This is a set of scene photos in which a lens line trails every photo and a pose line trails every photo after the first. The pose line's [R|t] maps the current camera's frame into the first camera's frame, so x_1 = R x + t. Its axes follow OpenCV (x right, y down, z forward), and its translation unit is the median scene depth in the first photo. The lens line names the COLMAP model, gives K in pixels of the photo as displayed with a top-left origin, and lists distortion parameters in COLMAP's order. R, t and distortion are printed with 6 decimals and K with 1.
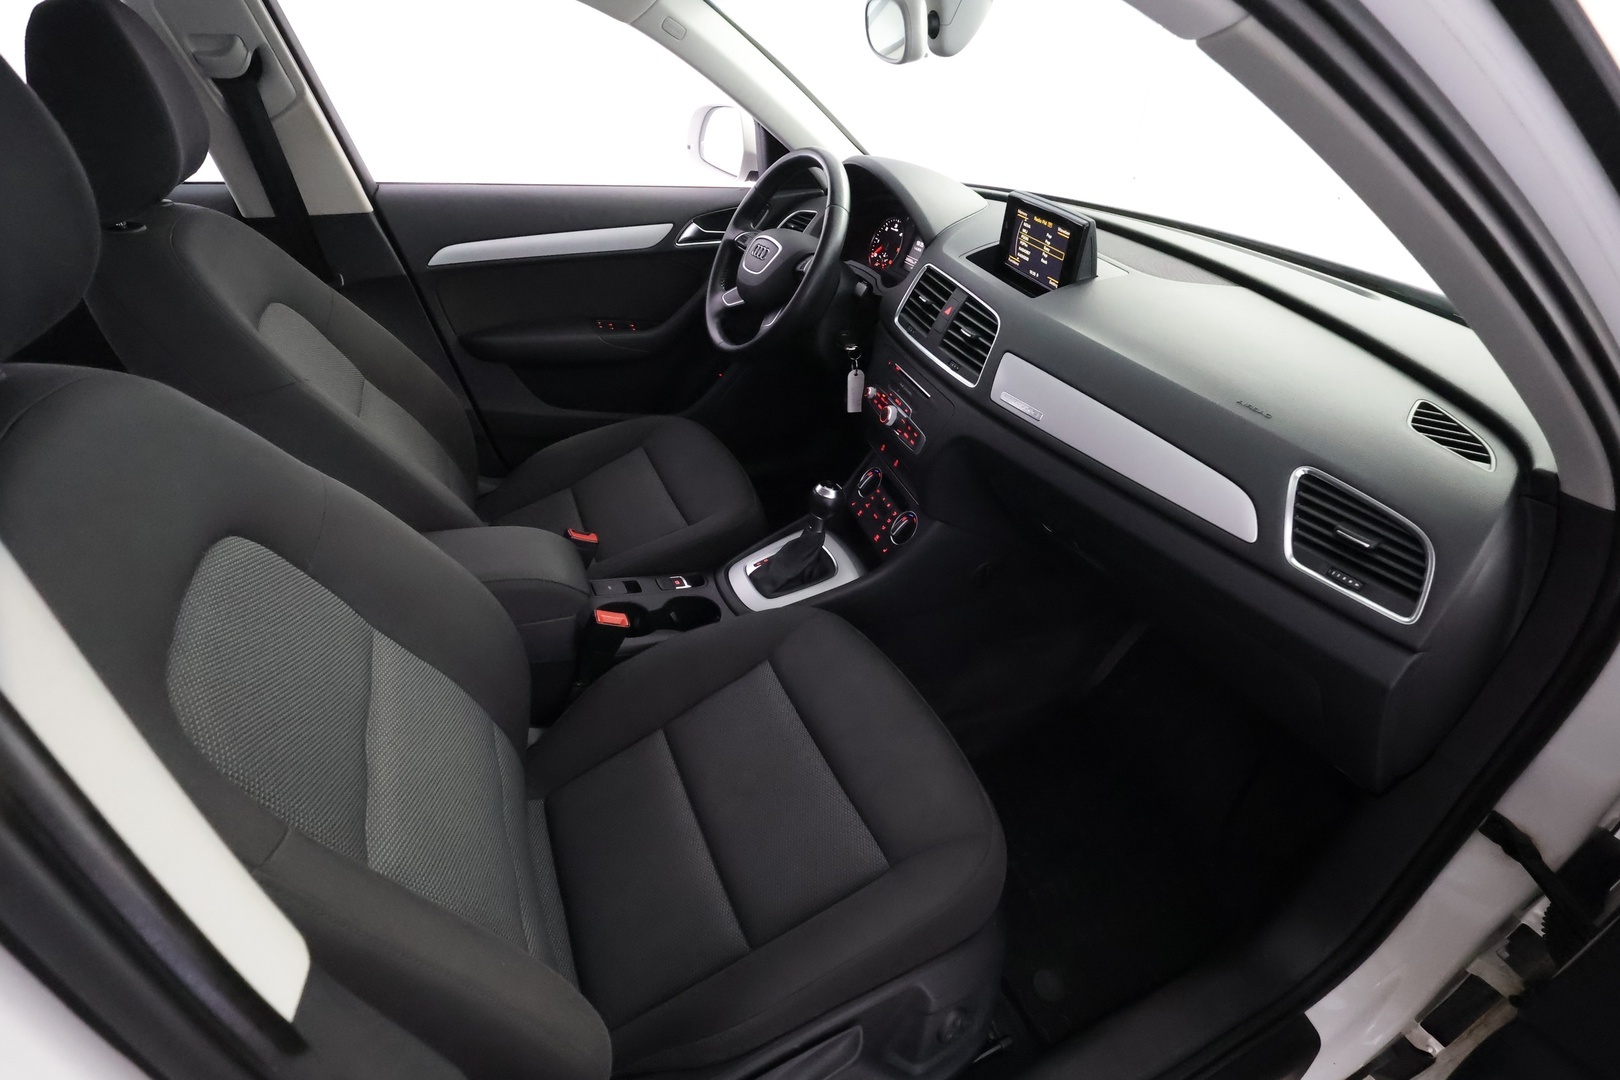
lens RADIAL K [[747.8, 0, 801.8], [0, 747.8, 540.9], [0, 0, 1]] dist [-0.002530, -0.000022]
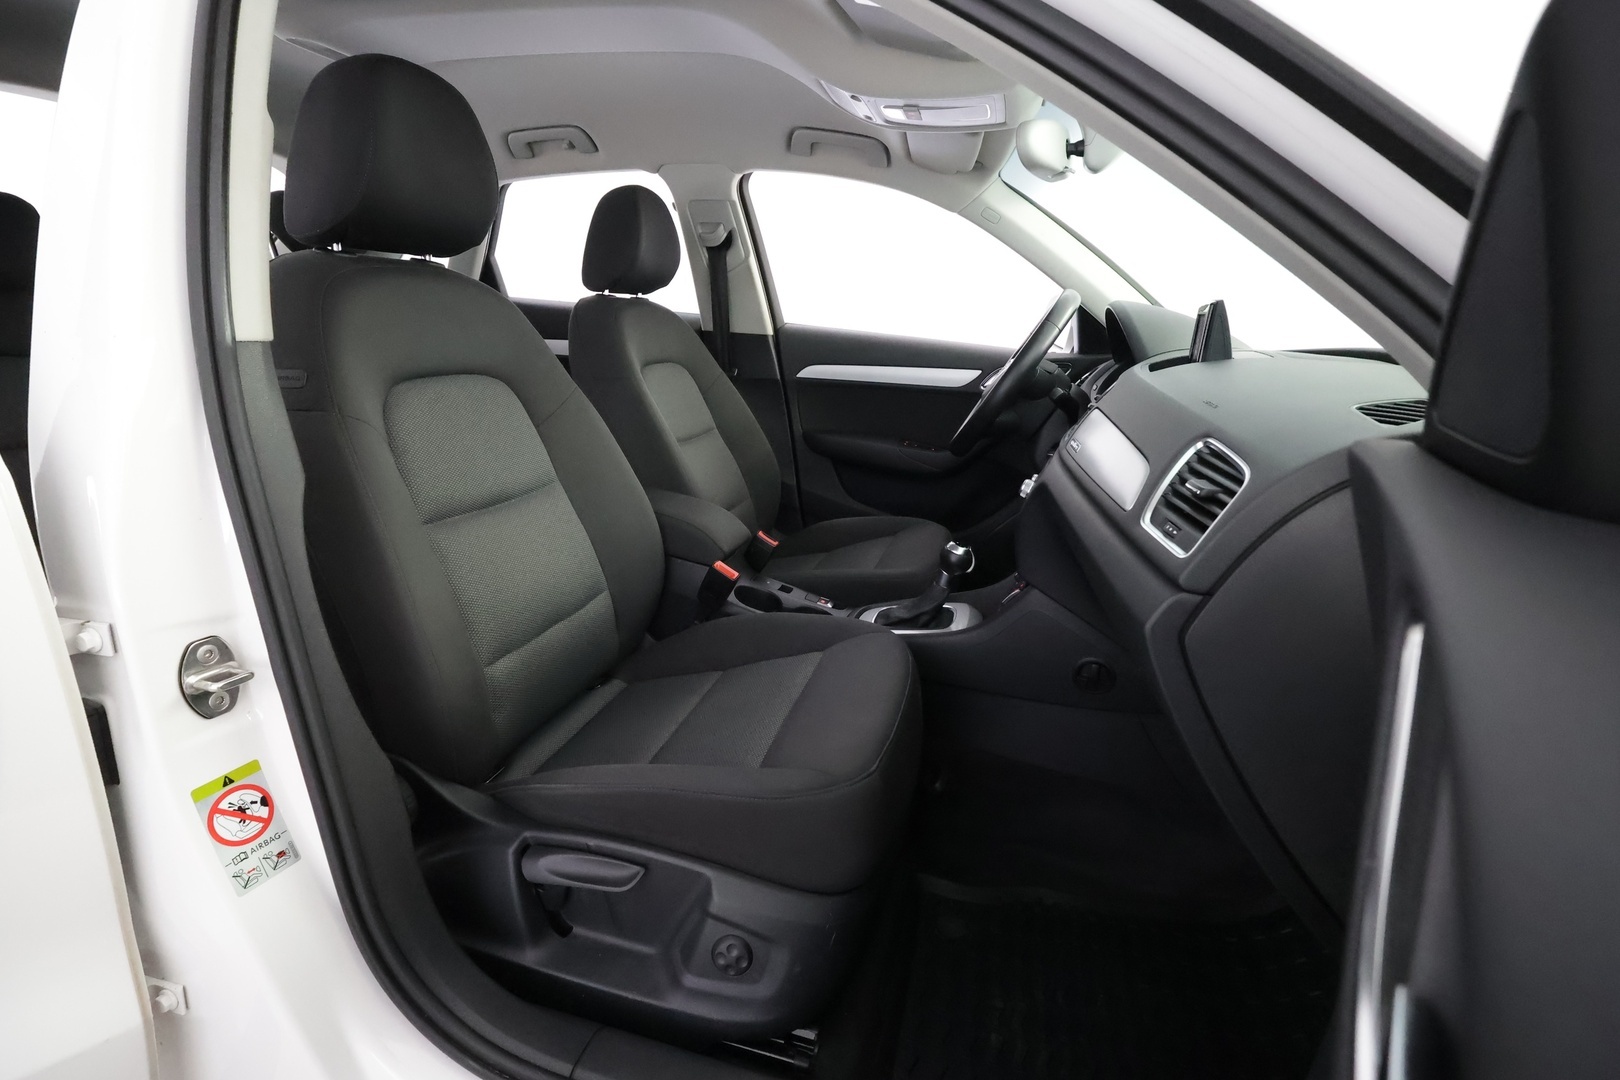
lens RADIAL K [[755.0, 0, 807.7], [0, 755.0, 538.8], [0, 0, 1]] dist [0.001651, 0.000824]
pose [[0.766387, 0.188417, -0.614126, 0.538085], [-0.387672, 0.897956, -0.208291, 0.231074], [0.512212, 0.397711, 0.761226, 0.069127]]
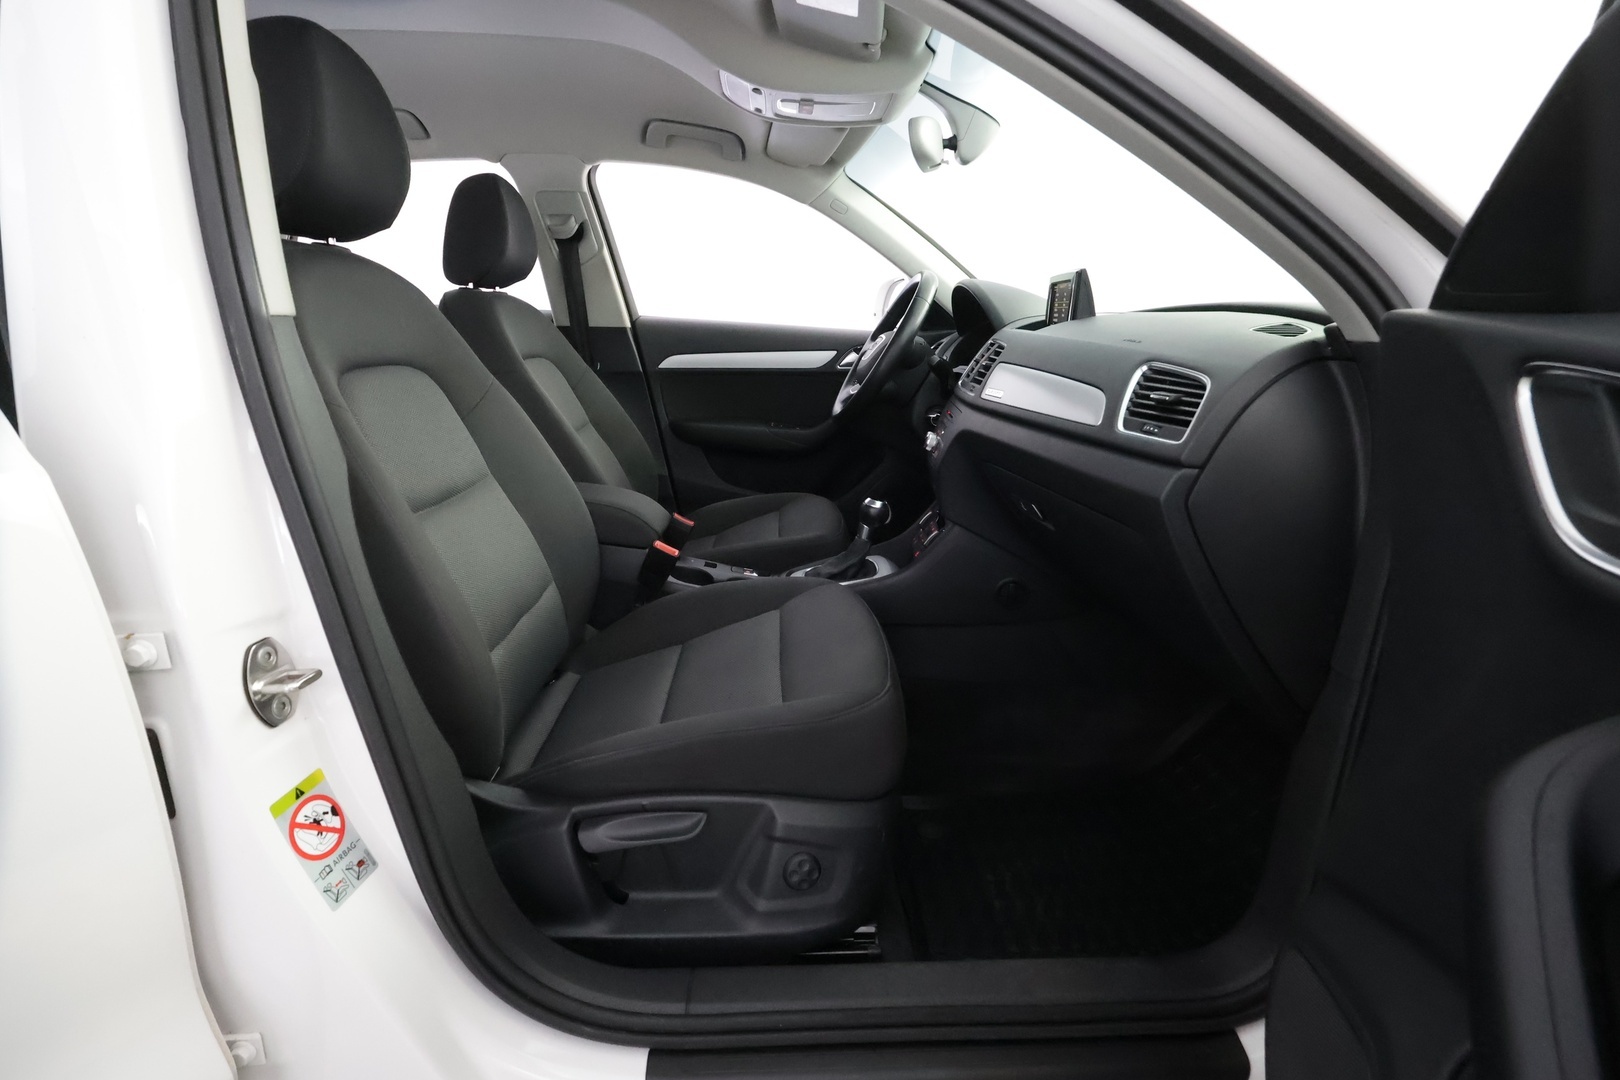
lens RADIAL K [[755.0, 0, 807.7], [0, 755.0, 538.8], [0, 0, 1]] dist [0.001651, 0.000824]
pose [[0.923453, 0.083046, -0.374617, 0.394140], [-0.204545, 0.932559, -0.297483, 0.367393], [0.324647, 0.351337, 0.878161, -0.059967]]
